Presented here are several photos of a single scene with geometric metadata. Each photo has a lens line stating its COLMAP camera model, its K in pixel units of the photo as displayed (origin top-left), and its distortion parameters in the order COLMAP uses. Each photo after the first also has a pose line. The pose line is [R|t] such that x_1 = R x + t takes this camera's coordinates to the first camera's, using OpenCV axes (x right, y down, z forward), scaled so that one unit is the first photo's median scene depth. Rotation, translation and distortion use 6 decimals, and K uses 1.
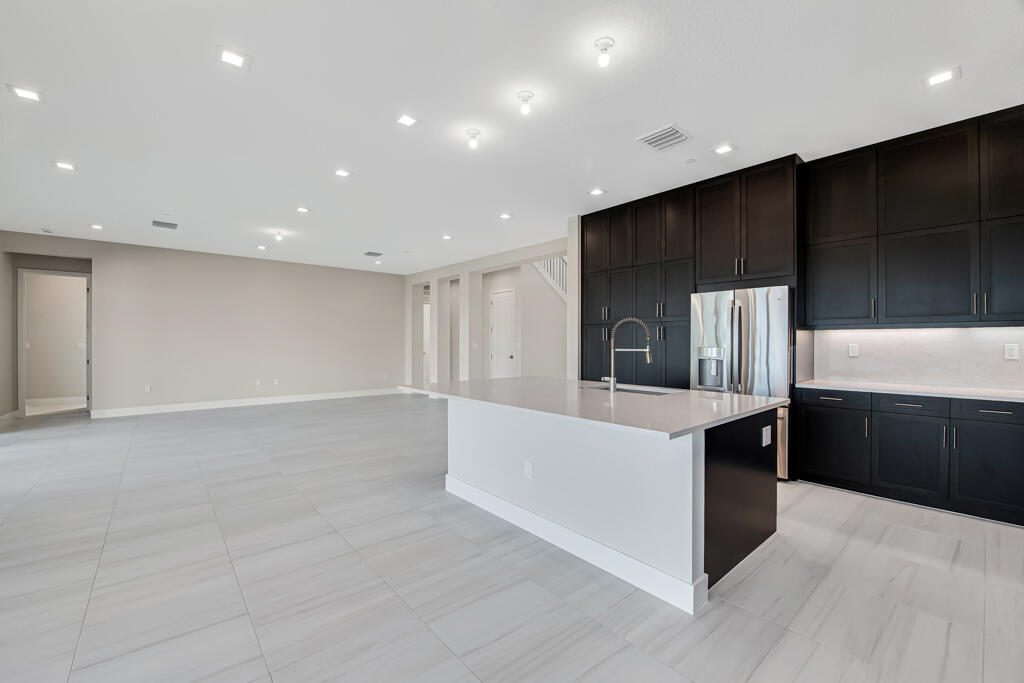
lens RADIAL K [[418.1, 0, 510.3], [0, 418.1, 341.8], [0, 0, 1]] dist [-0.014451, -0.000592]
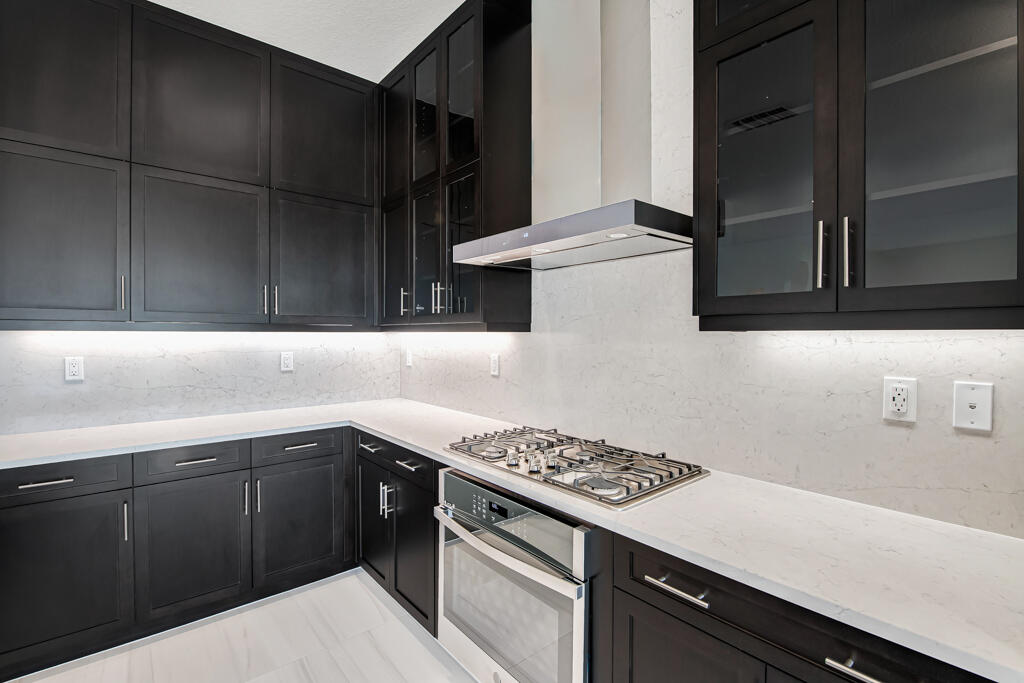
lens RADIAL K [[465.9, 0, 512.0], [0, 465.9, 341.5], [0, 0, 1]] dist [-0.001754, -0.000243]
pose [[0.006395, -0.016052, 0.999851, 0.232760], [-0.003013, 0.999866, 0.016072, -0.024990], [-0.999975, -0.003115, 0.006346, 0.421305]]
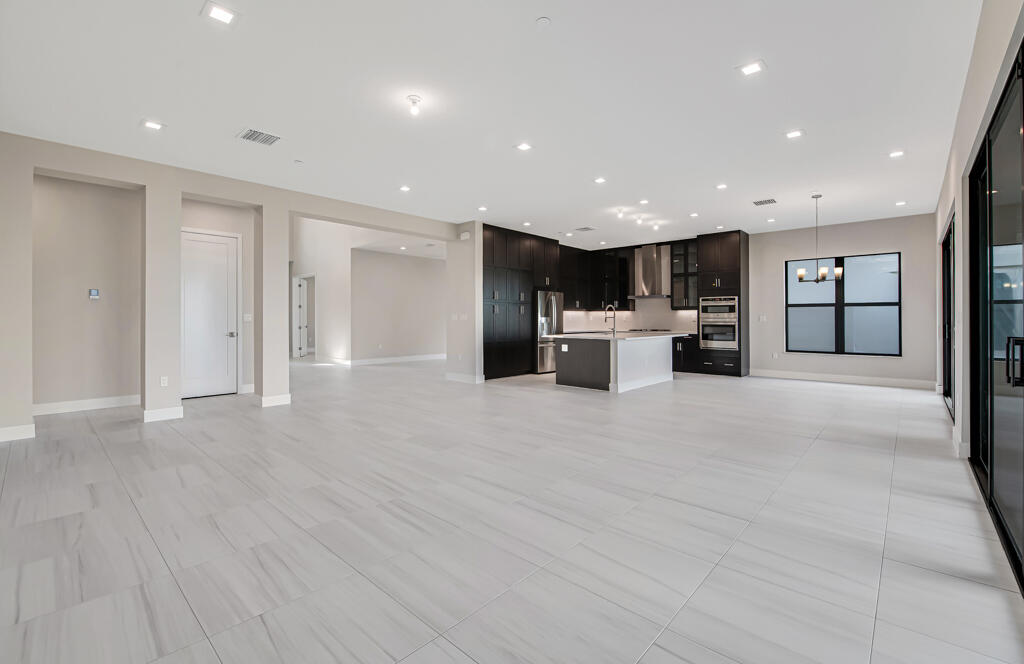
lens RADIAL K [[440.3, 0, 510.0], [0, 440.3, 318.3], [0, 0, 1]] dist [-0.015237, -0.000149]
pose [[-0.123531, 0.003772, 0.992334, -1.776568], [-0.001846, 0.999990, -0.004031, 0.027859], [-0.992339, -0.002330, -0.123523, 1.500271]]
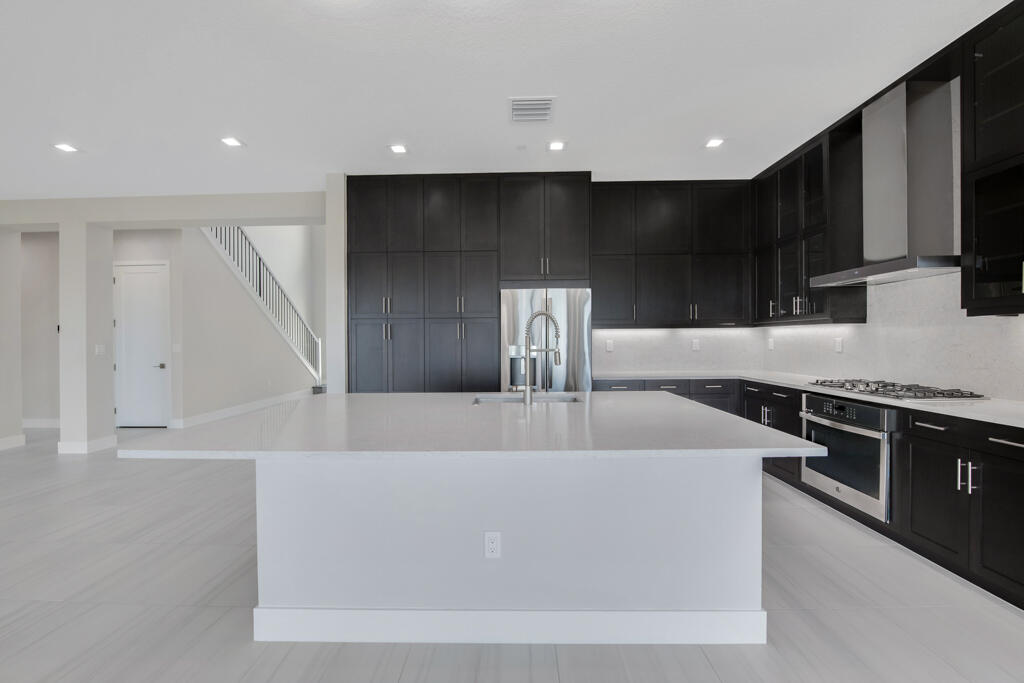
lens RADIAL K [[418.1, 0, 510.3], [0, 418.1, 341.8], [0, 0, 1]] dist [-0.014451, -0.000592]
pose [[0.664835, -0.010784, 0.746913, -0.276819], [0.008646, 0.999940, 0.006741, -0.002439], [-0.746941, 0.001976, 0.664888, 0.384269]]
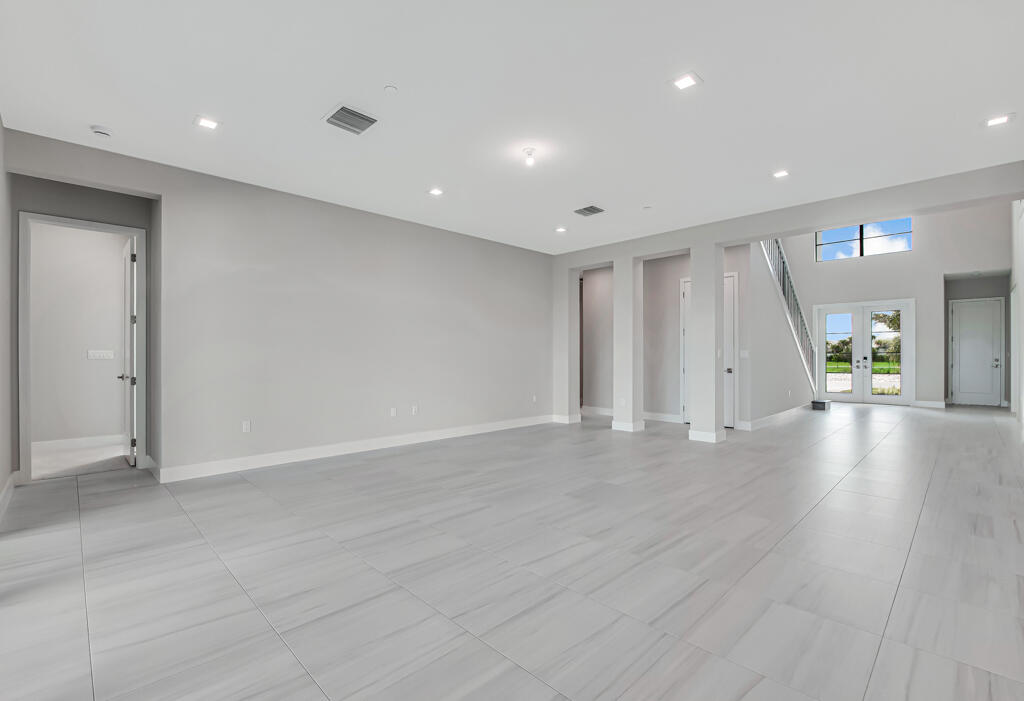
lens RADIAL K [[460.3, 0, 501.6], [0, 460.3, 354.0], [0, 0, 1]] dist [-0.009038, -0.000005]
pose [[0.998168, -0.000213, 0.060495, -1.000060], [0.000182, 1.000000, 0.000527, 0.018309], [-0.060495, -0.000515, 0.998168, 0.590242]]
